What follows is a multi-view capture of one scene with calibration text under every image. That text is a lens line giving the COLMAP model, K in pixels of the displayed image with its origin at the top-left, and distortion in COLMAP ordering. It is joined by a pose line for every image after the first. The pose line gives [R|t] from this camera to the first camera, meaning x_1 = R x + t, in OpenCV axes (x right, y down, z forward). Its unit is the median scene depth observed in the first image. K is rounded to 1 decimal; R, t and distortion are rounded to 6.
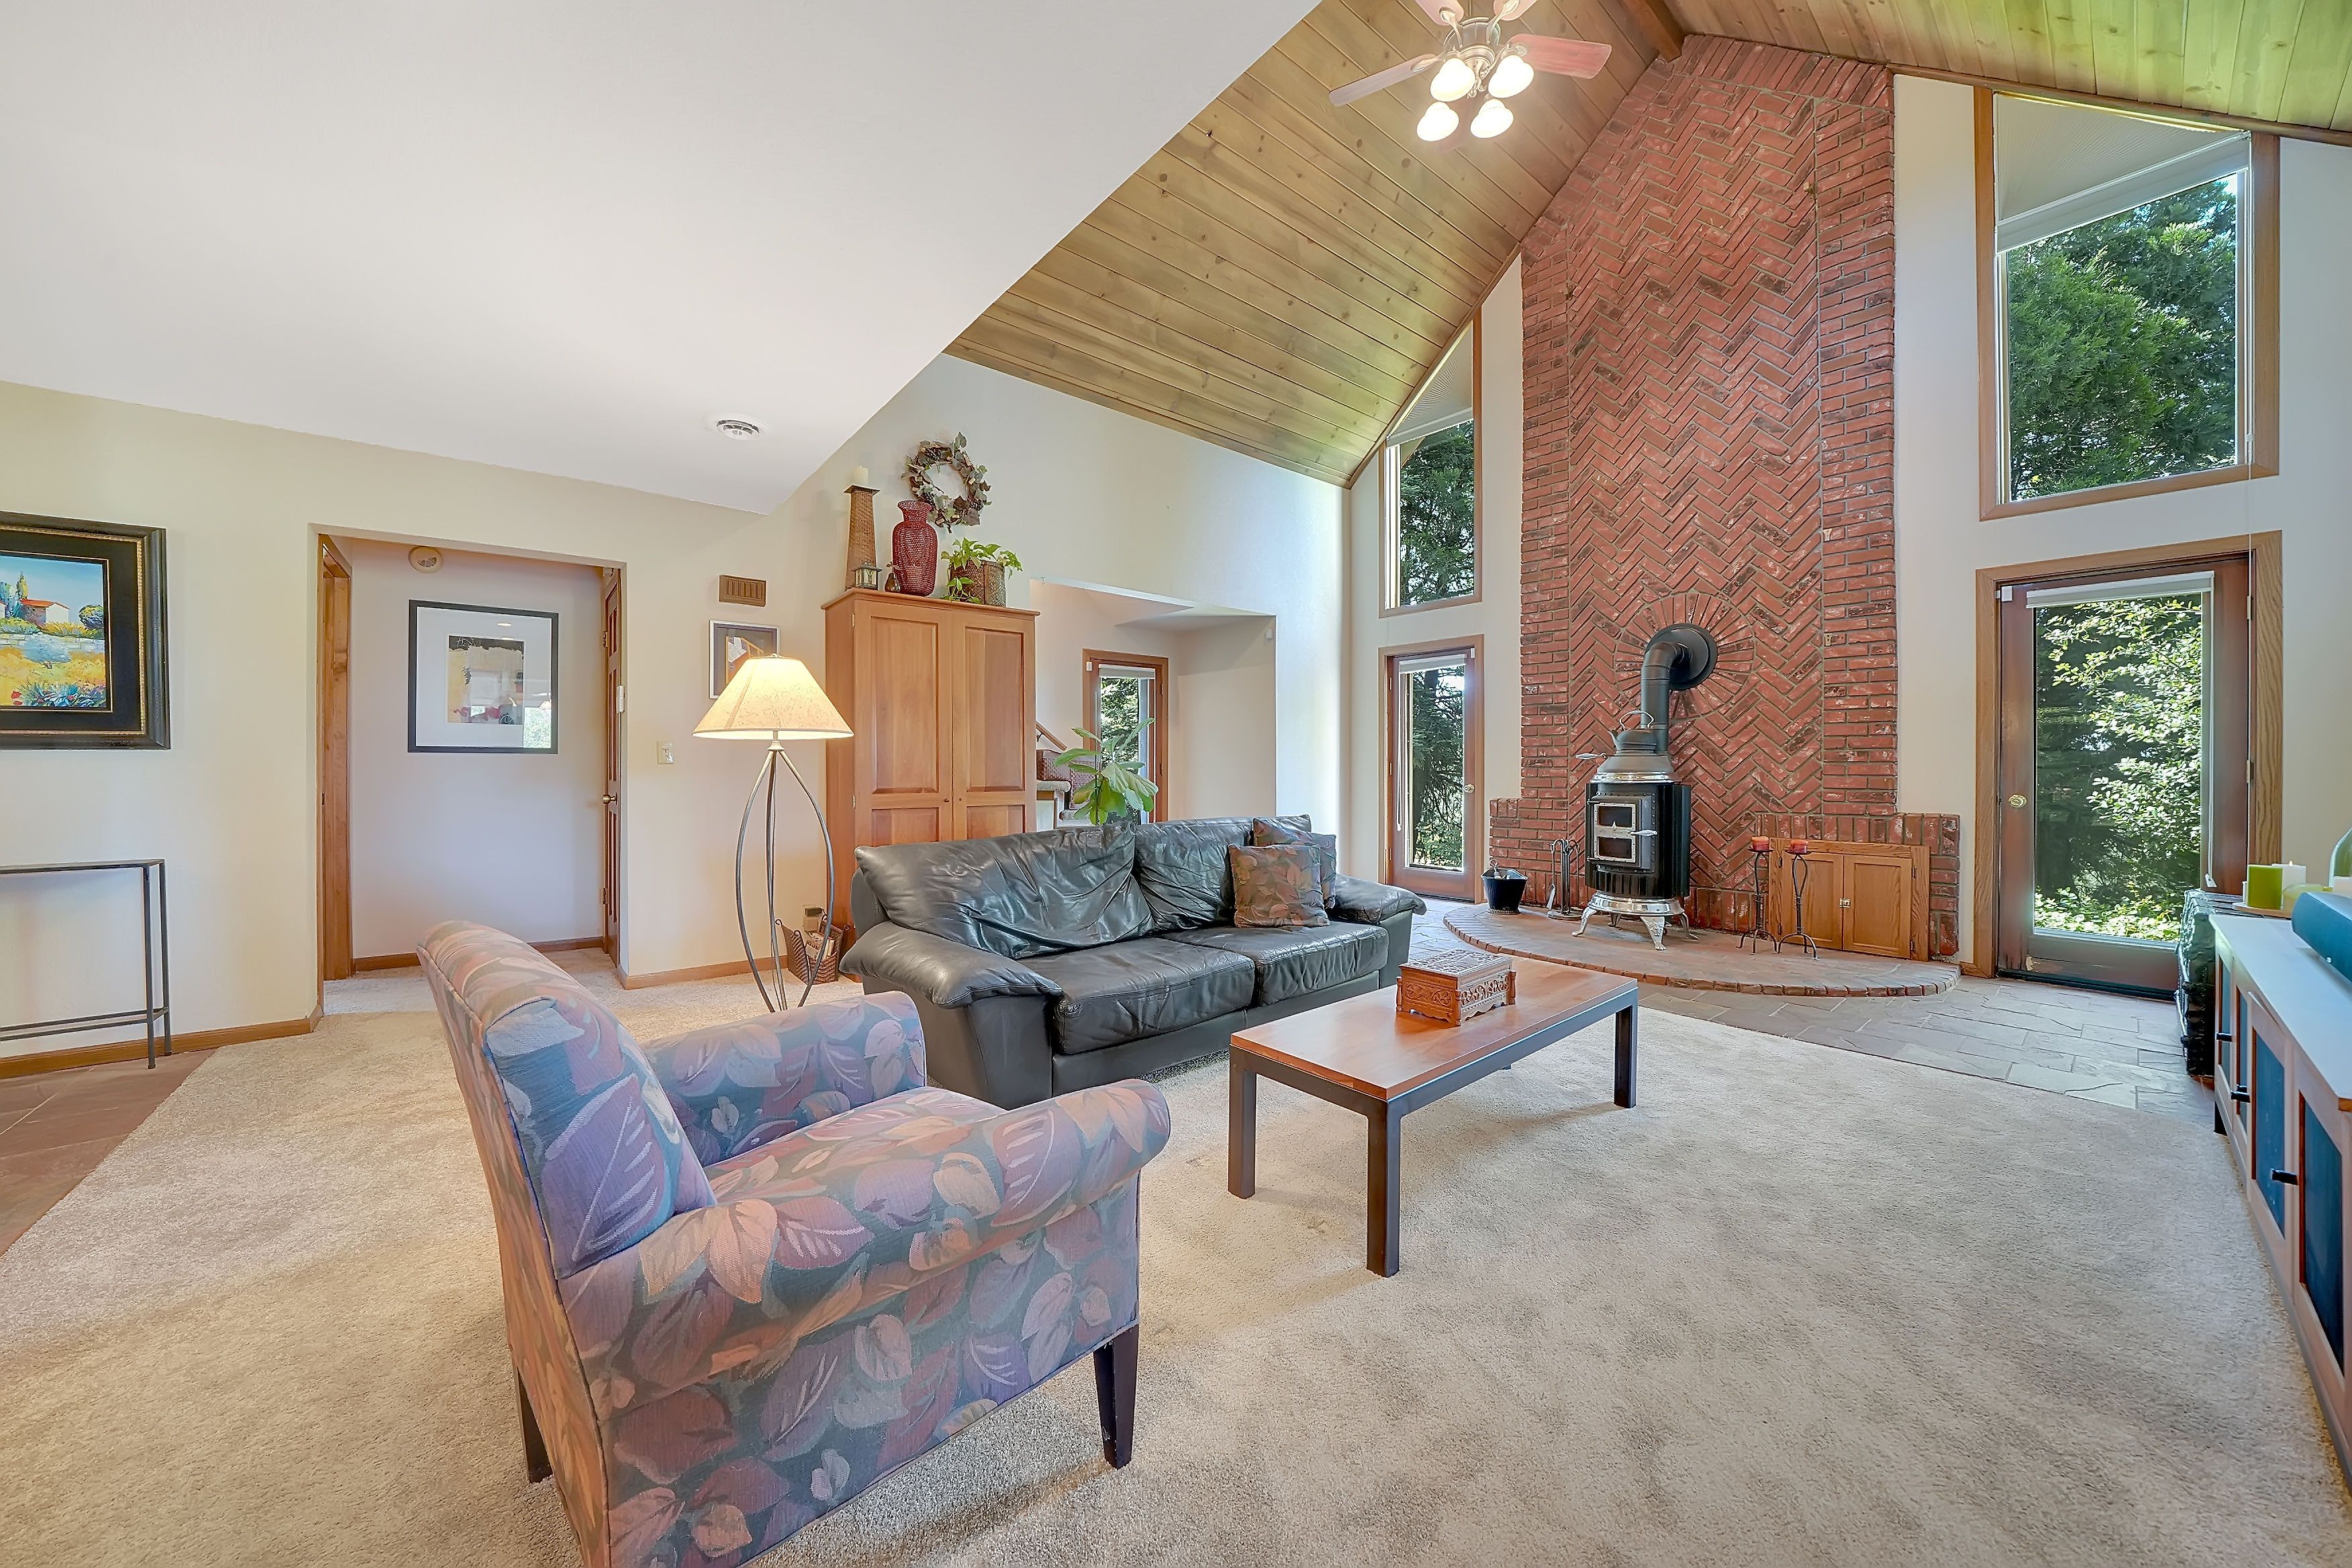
lens RADIAL K [[831.0, 0, 1181.2], [0, 831.0, 774.7], [0, 0, 1]] dist [-0.025102, 0.001761]
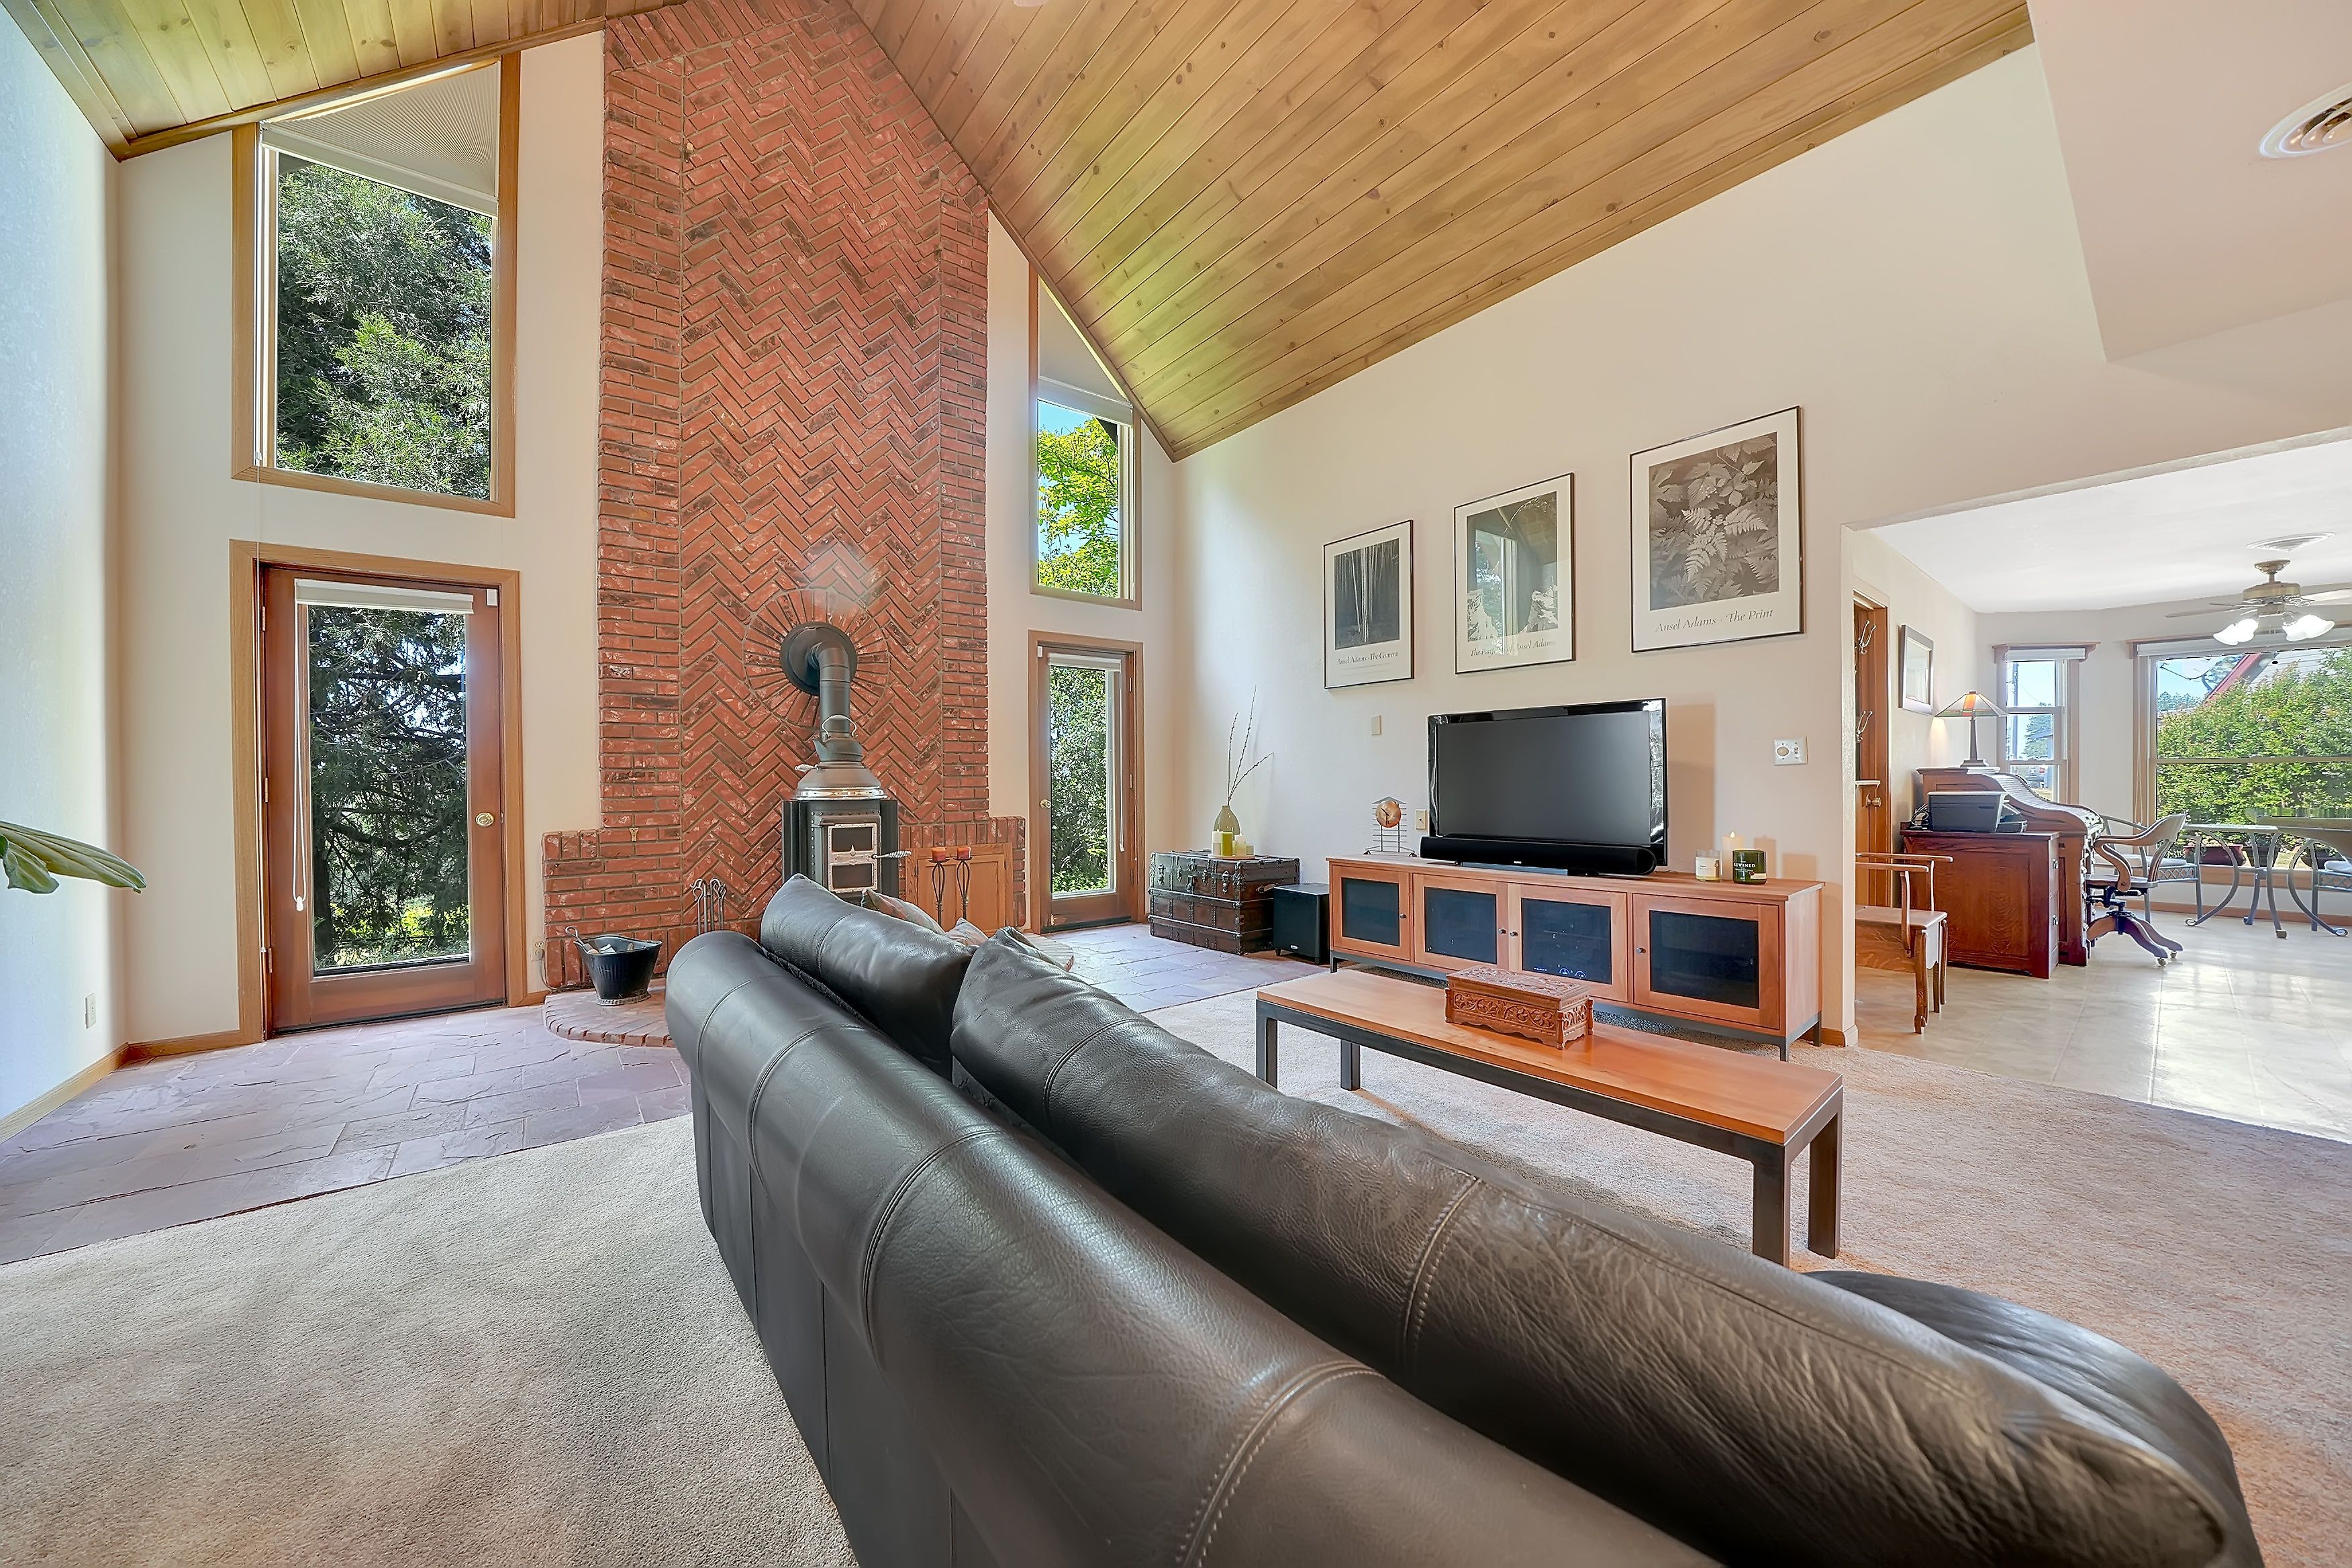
lens RADIAL K [[831.0, 0, 1185.9], [0, 831.0, 784.6], [0, 0, 1]] dist [-0.025102, 0.001761]
pose [[0.016543, -0.008801, 0.999824, -0.315894], [0.016050, 0.999835, 0.008536, -0.007561], [-0.999734, 0.015906, 0.016682, 0.631335]]
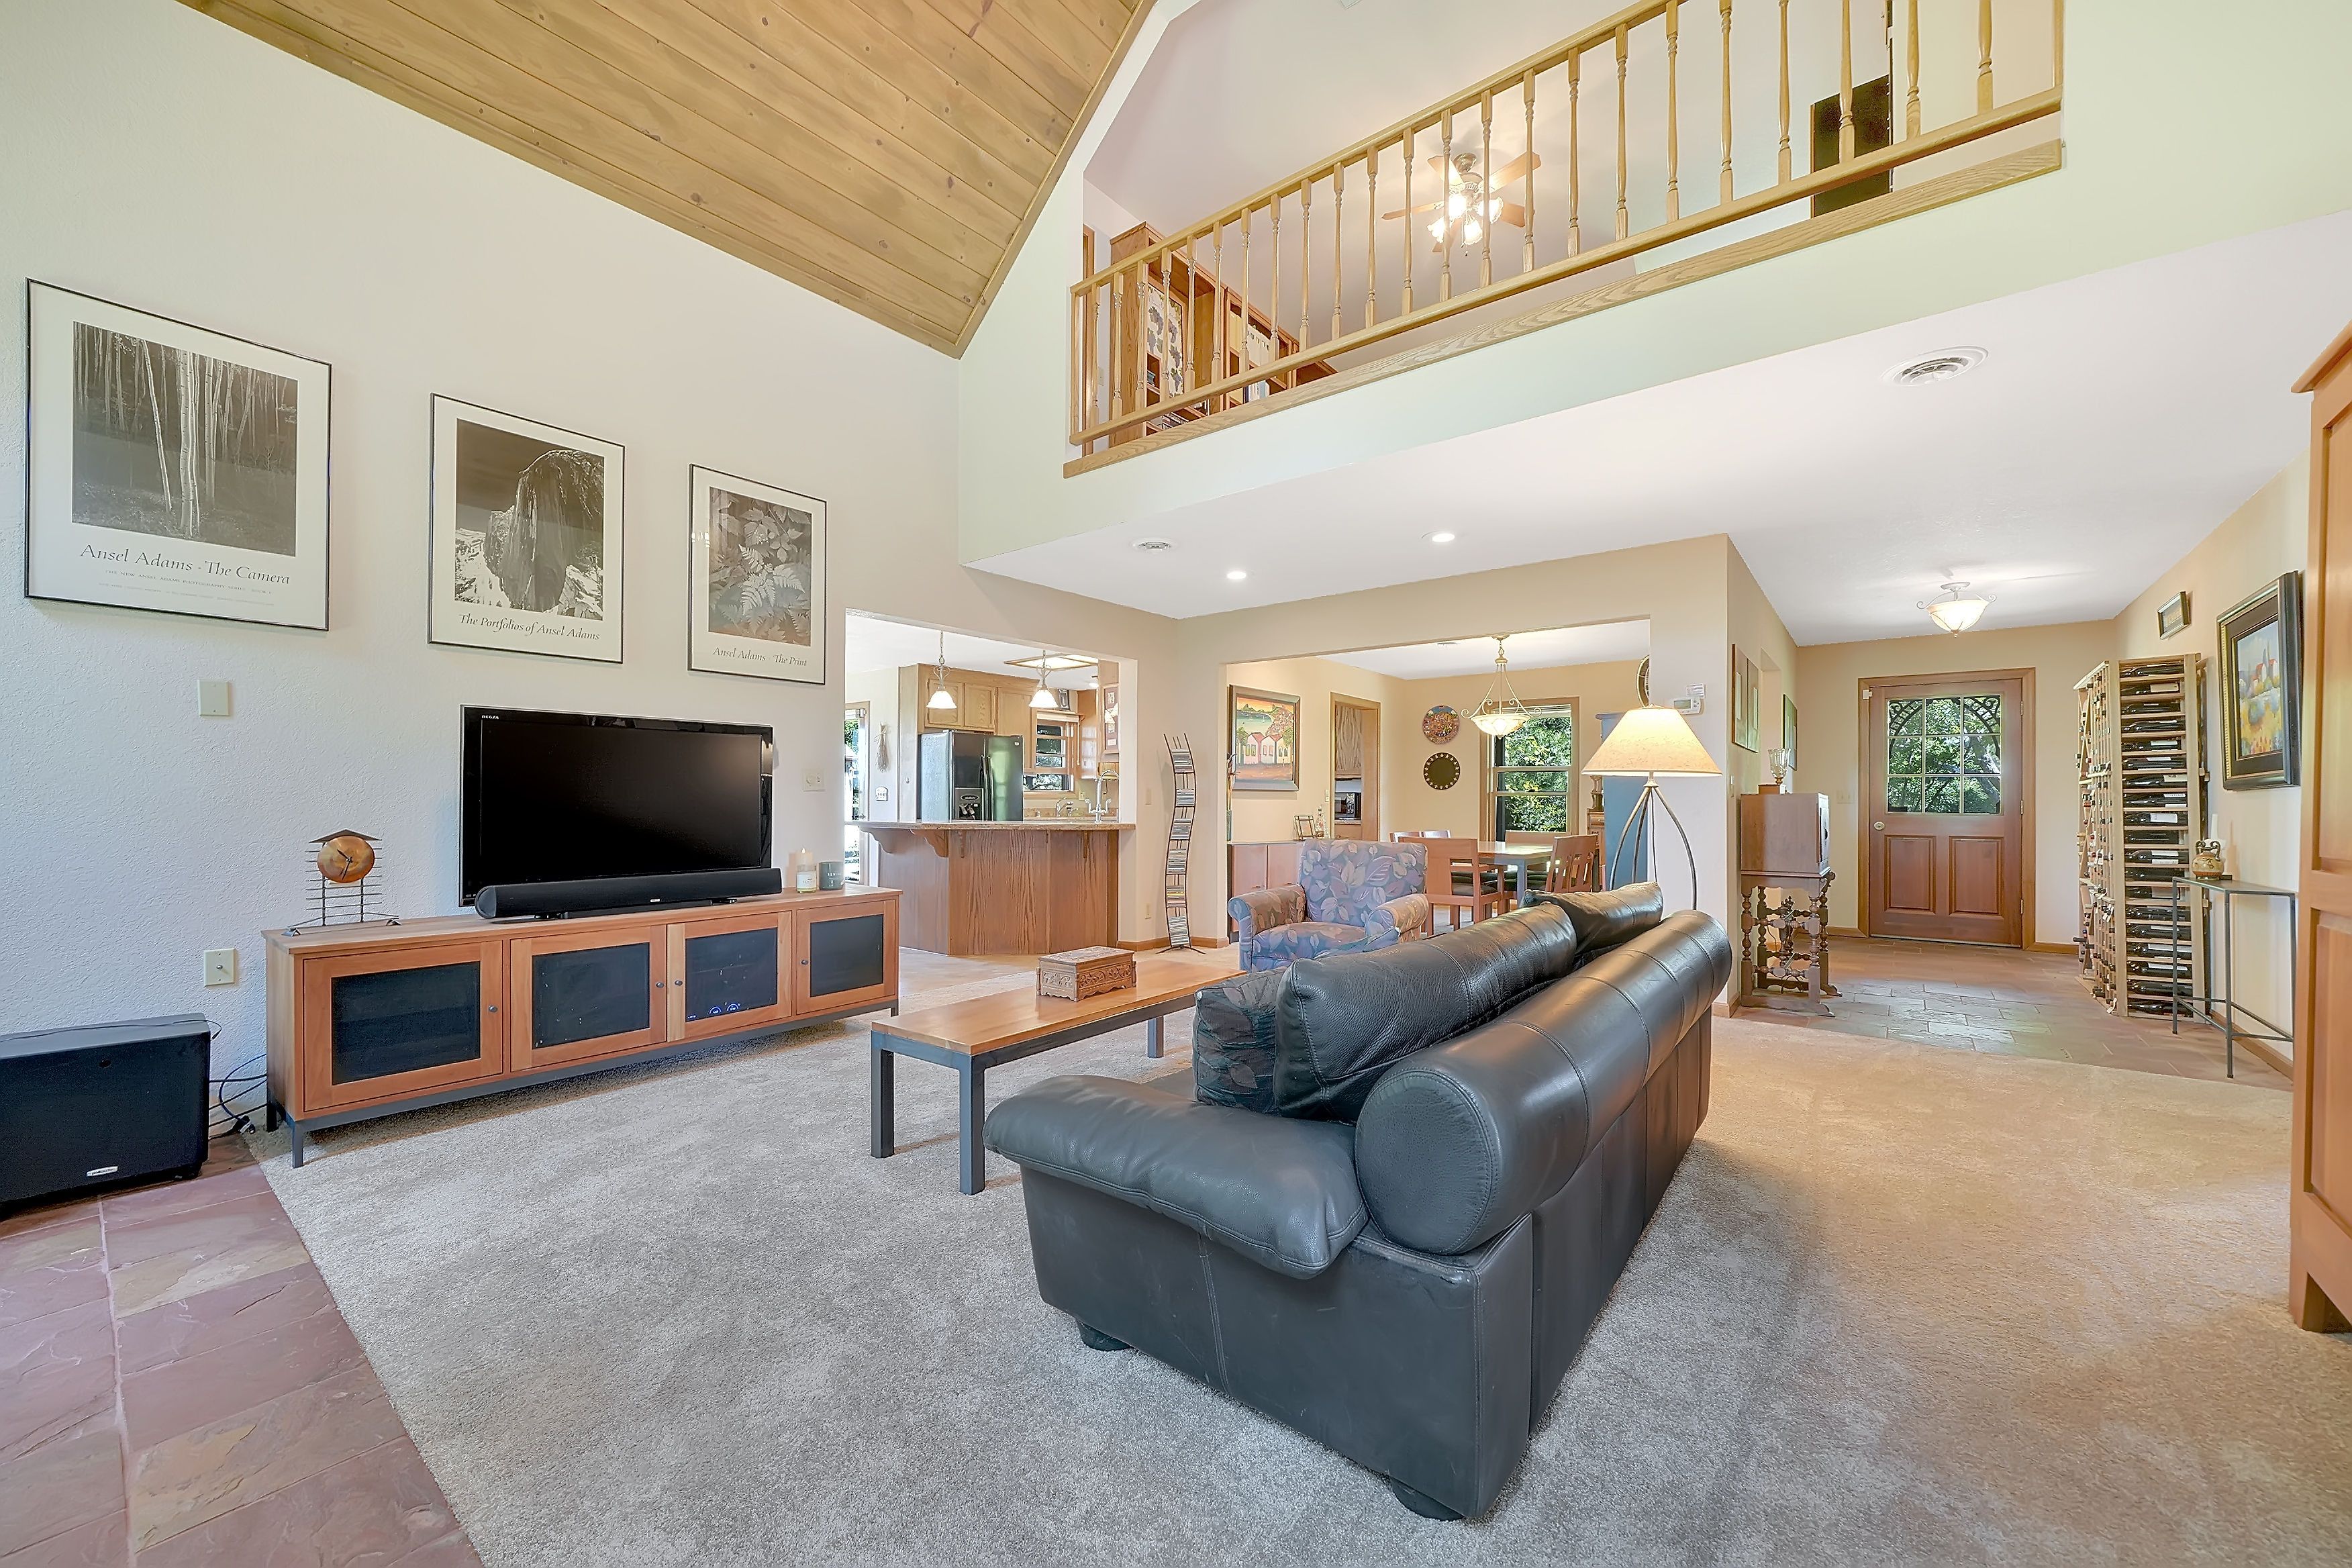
lens RADIAL K [[903.4, 0, 1171.4], [0, 903.4, 796.4], [0, 0, 1]] dist [-0.007730, -0.000092]
pose [[-0.977159, -0.006468, -0.212411, 0.216818], [-0.008076, 0.999945, 0.006706, -0.013584], [0.212356, 0.008269, -0.977157, 1.109766]]
